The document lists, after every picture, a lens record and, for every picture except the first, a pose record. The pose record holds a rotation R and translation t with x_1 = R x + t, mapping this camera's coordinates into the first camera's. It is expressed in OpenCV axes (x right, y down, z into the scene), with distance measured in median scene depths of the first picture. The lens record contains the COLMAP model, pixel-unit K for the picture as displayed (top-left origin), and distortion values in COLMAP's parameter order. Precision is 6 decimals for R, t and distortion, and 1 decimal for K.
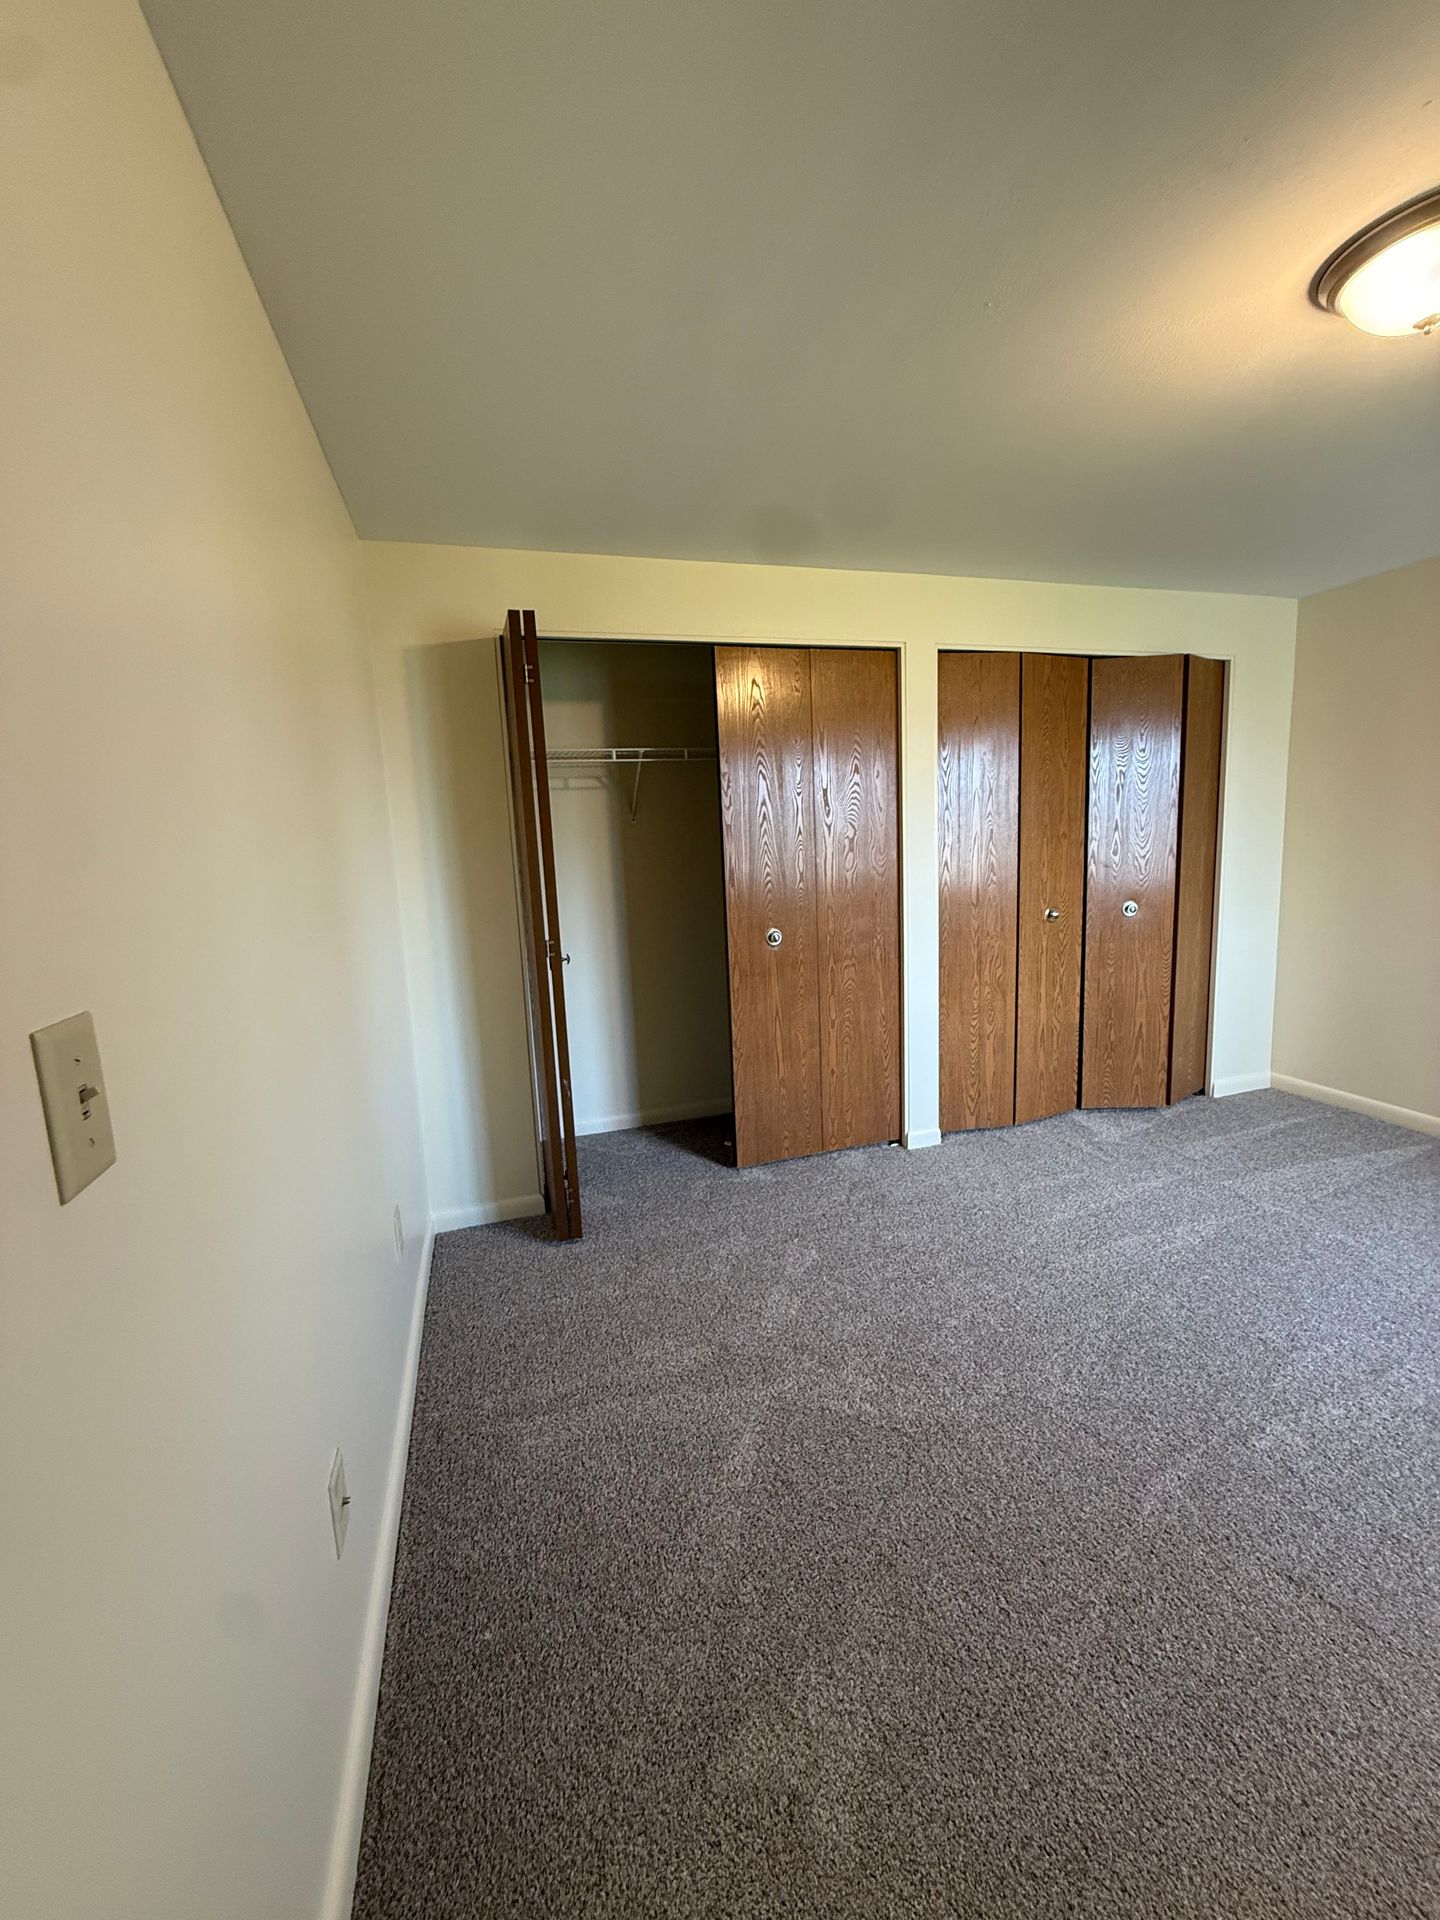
lens RADIAL K [[766.4, 0, 719.5], [0, 766.4, 955.0], [0, 0, 1]] dist [-0.001036, 0.000425]
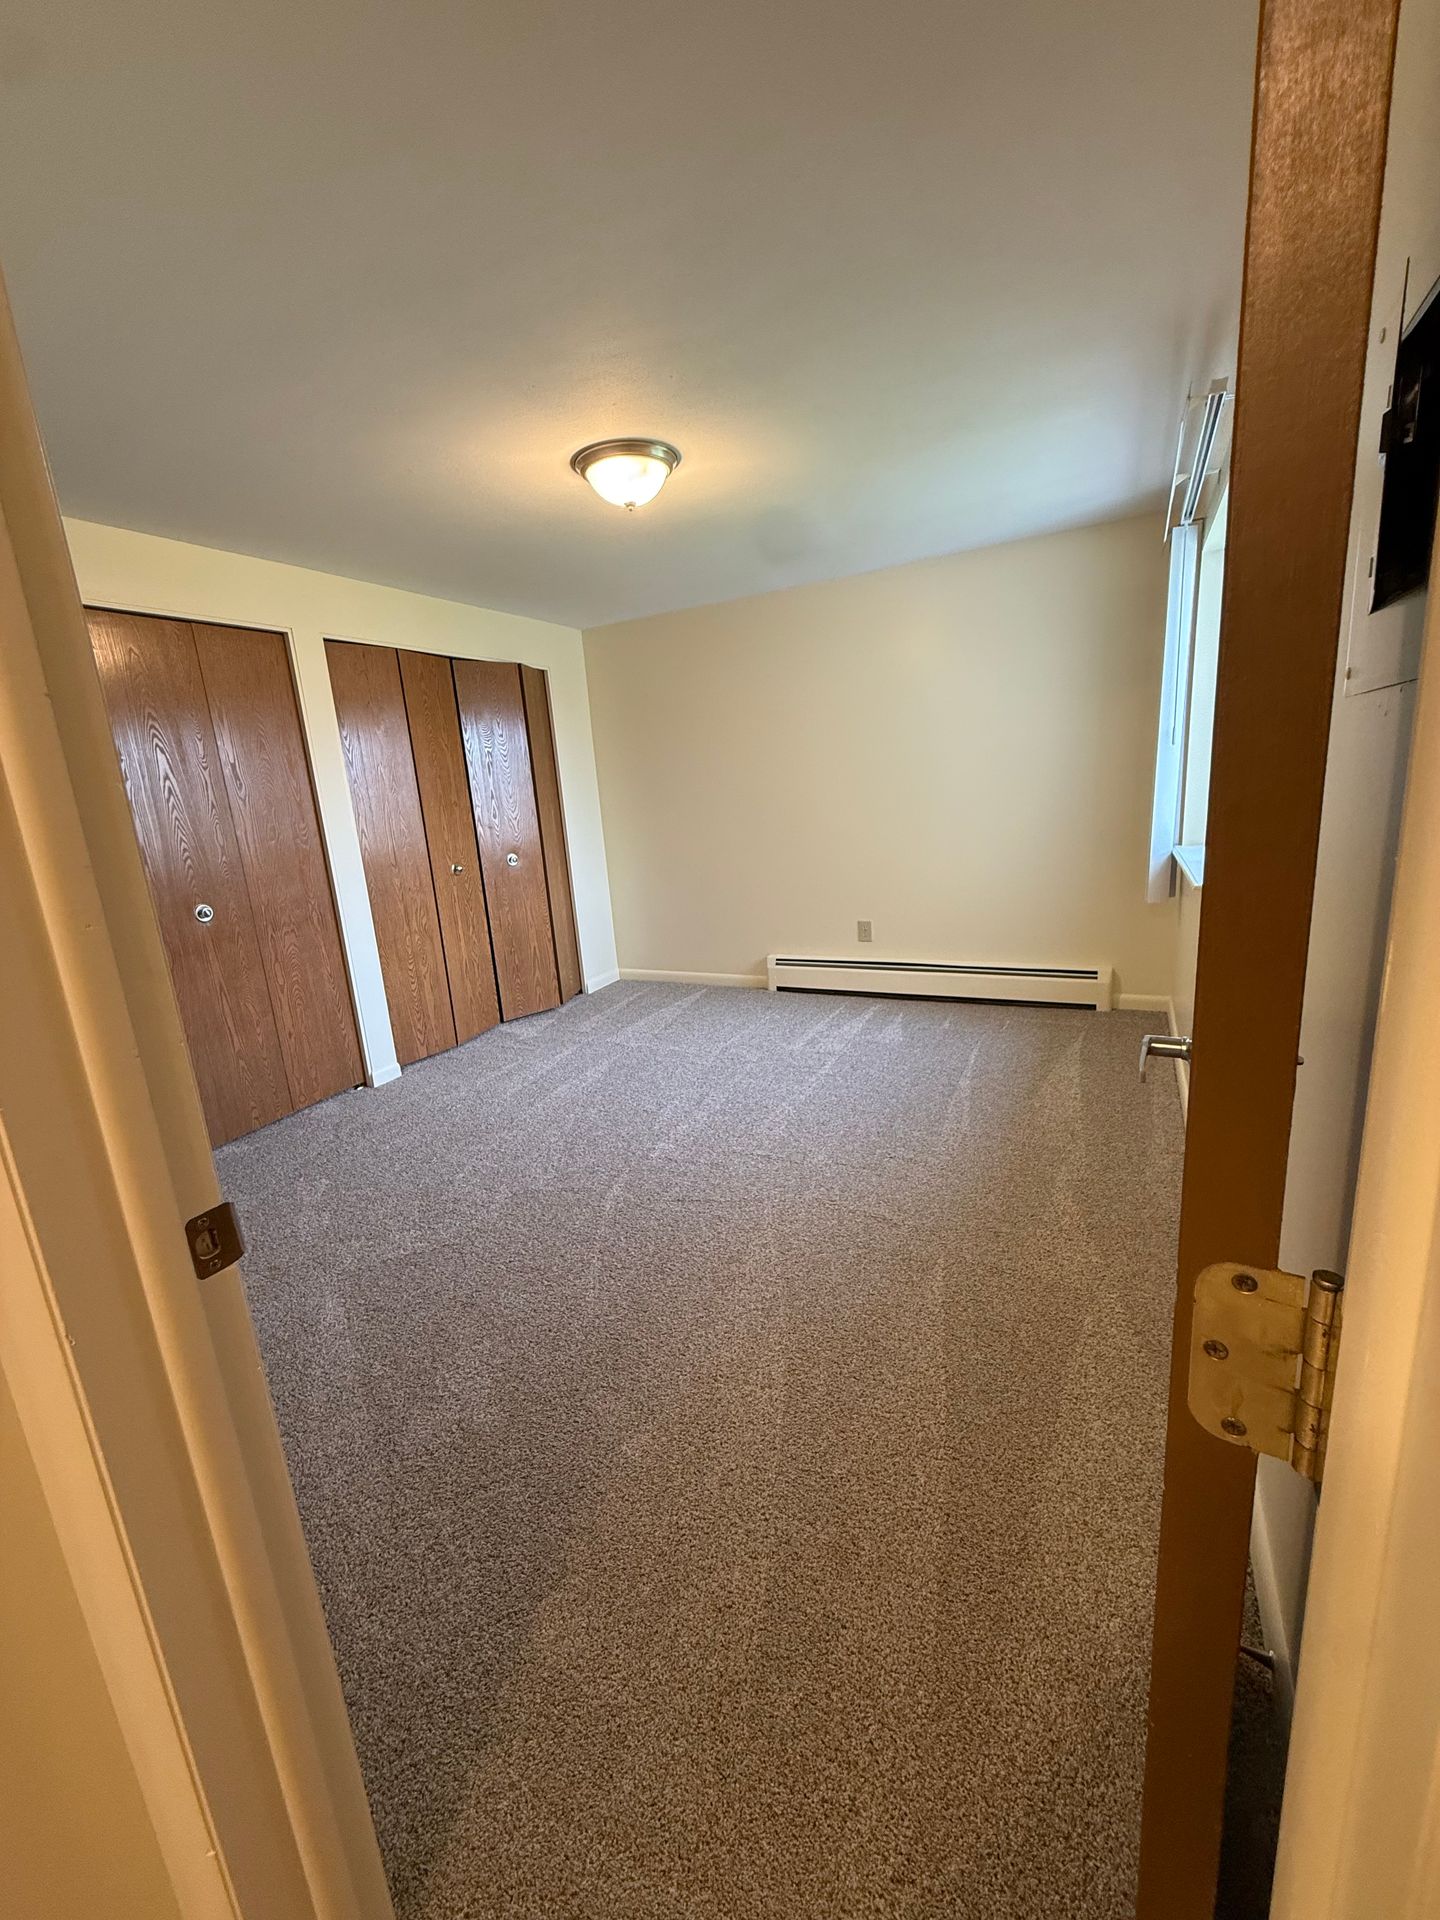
lens RADIAL K [[766.4, 0, 719.5], [0, 766.4, 955.0], [0, 0, 1]] dist [-0.001036, 0.000425]
pose [[0.700676, -0.164549, 0.694245, -0.148604], [0.146537, 0.985487, 0.085684, 0.040524], [-0.698269, 0.041696, 0.714620, -0.165091]]
